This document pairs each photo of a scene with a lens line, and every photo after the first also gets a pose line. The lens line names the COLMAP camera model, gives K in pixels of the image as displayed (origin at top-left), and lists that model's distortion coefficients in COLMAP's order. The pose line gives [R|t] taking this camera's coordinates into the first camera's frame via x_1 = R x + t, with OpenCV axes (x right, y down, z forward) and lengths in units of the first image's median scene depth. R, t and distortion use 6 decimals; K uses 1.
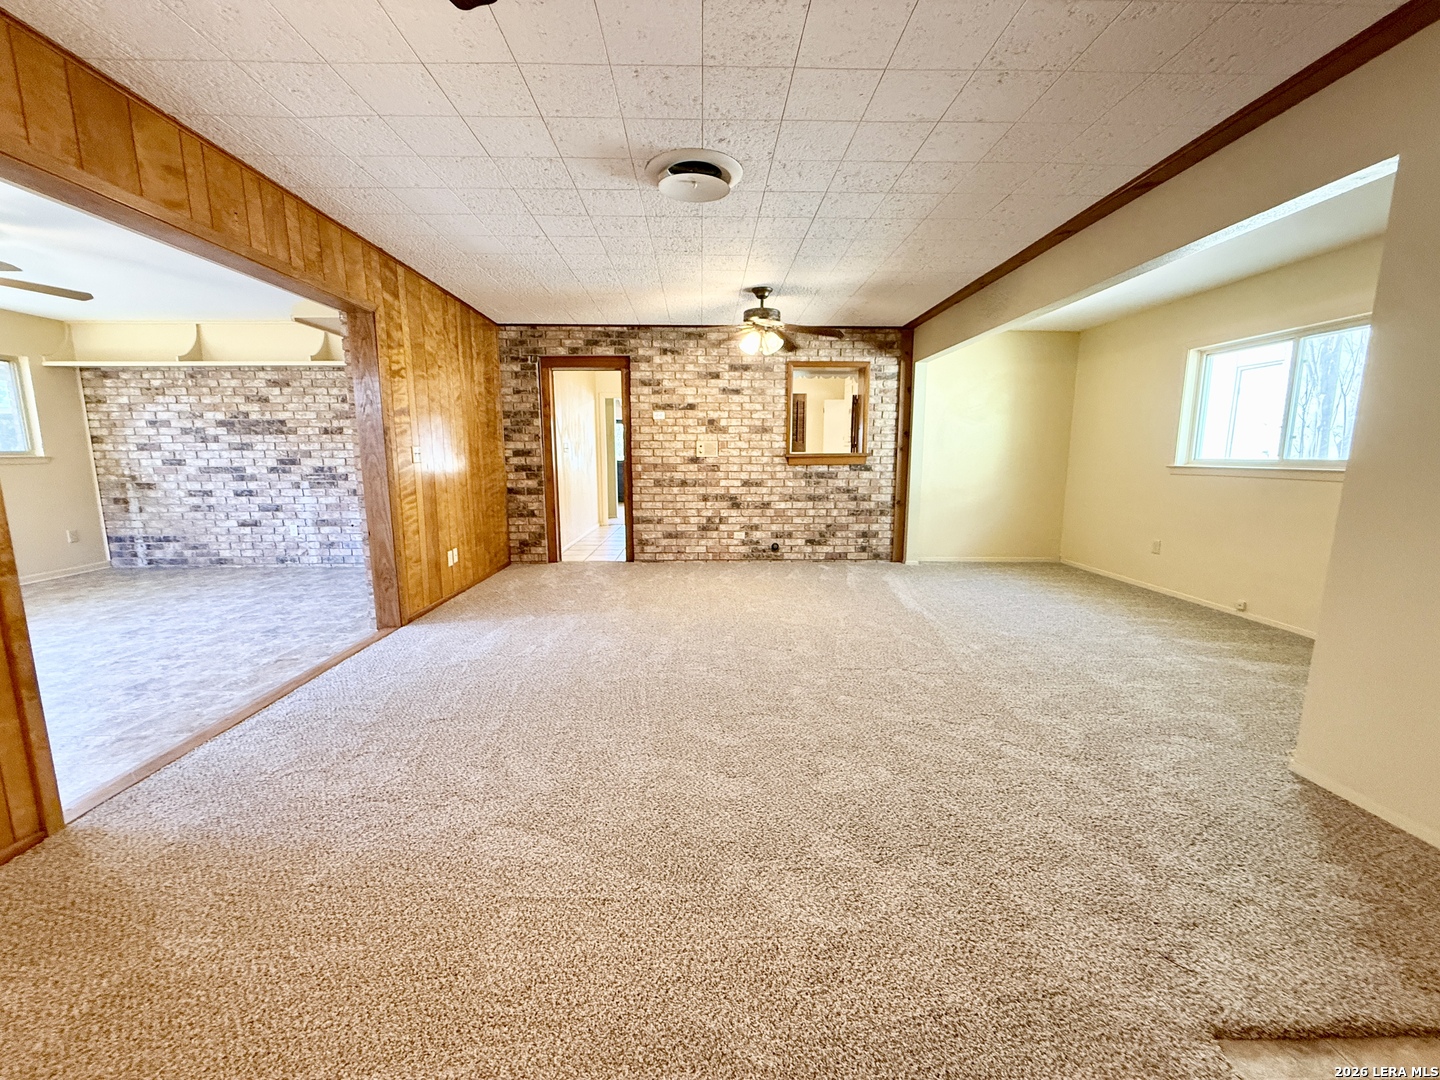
lens RADIAL K [[572.3, 0, 714.4], [0, 572.3, 540.6], [0, 0, 1]] dist [0.000186, -0.000350]
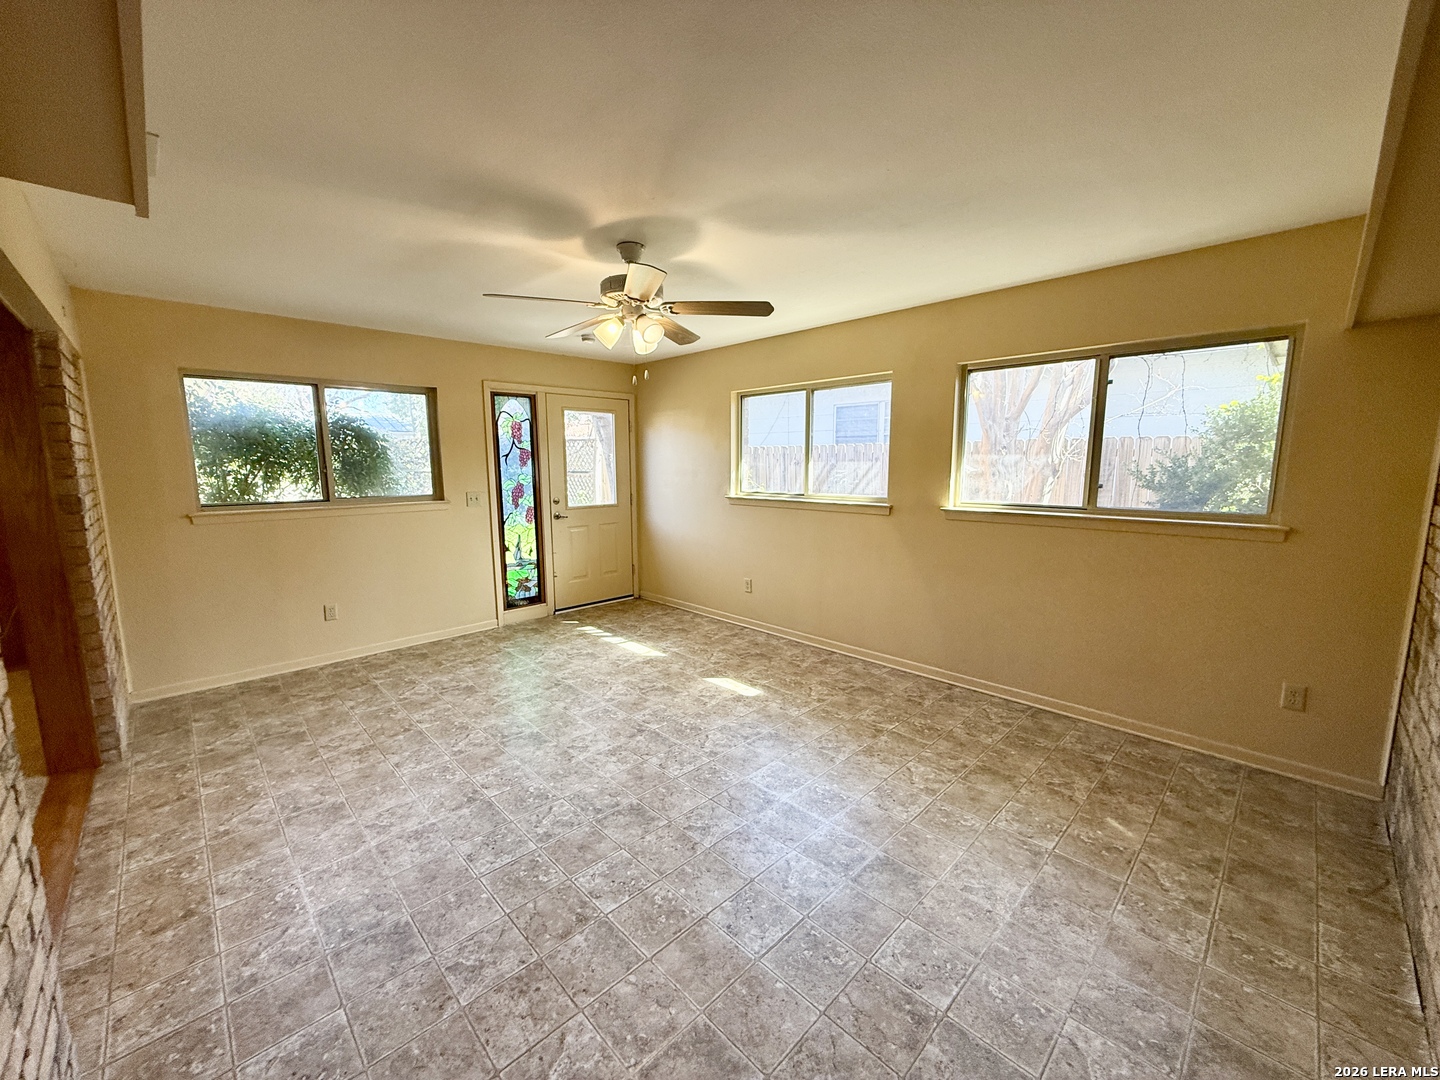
lens RADIAL K [[572.3, 0, 717.2], [0, 572.3, 542.3], [0, 0, 1]] dist [0.000186, -0.000350]
pose [[-0.736553, 0.102321, -0.668596, -0.457877], [-0.096577, 0.962453, 0.253686, -0.194675], [0.669450, 0.251425, -0.699015, 0.942278]]
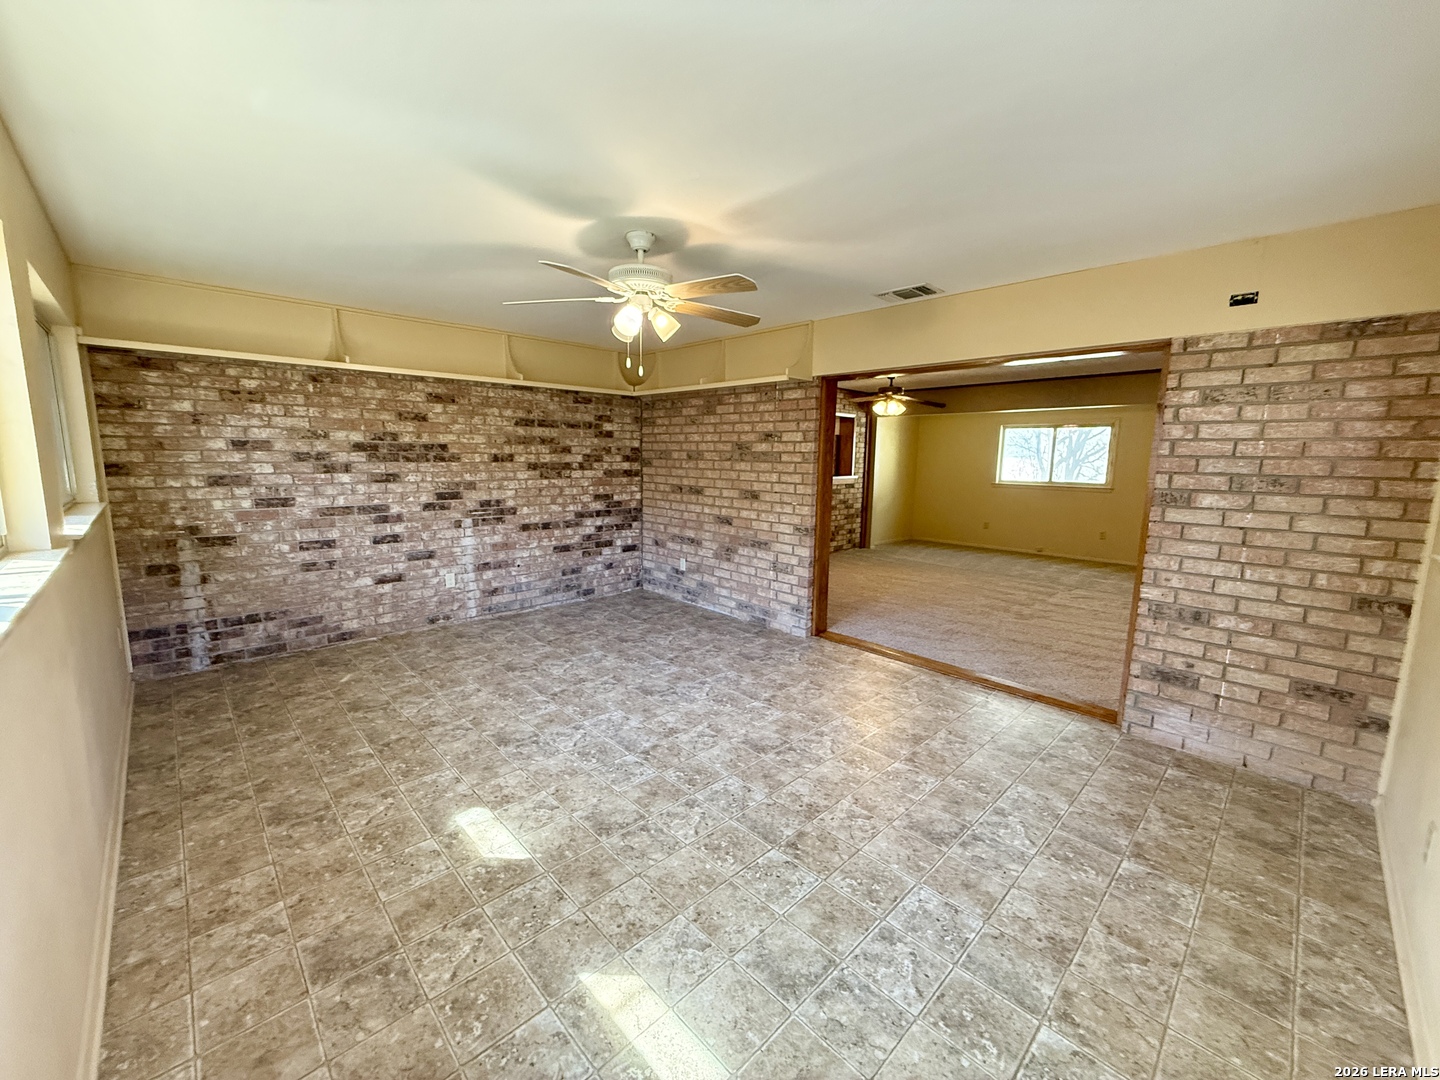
lens RADIAL K [[572.3, 0, 716.2], [0, 572.3, 538.6], [0, 0, 1]] dist [0.000186, -0.000350]
pose [[0.739557, -0.085134, 0.667689, -1.013322], [0.086784, 0.995750, 0.030839, -0.069893], [-0.667476, 0.035137, 0.743802, 0.151884]]
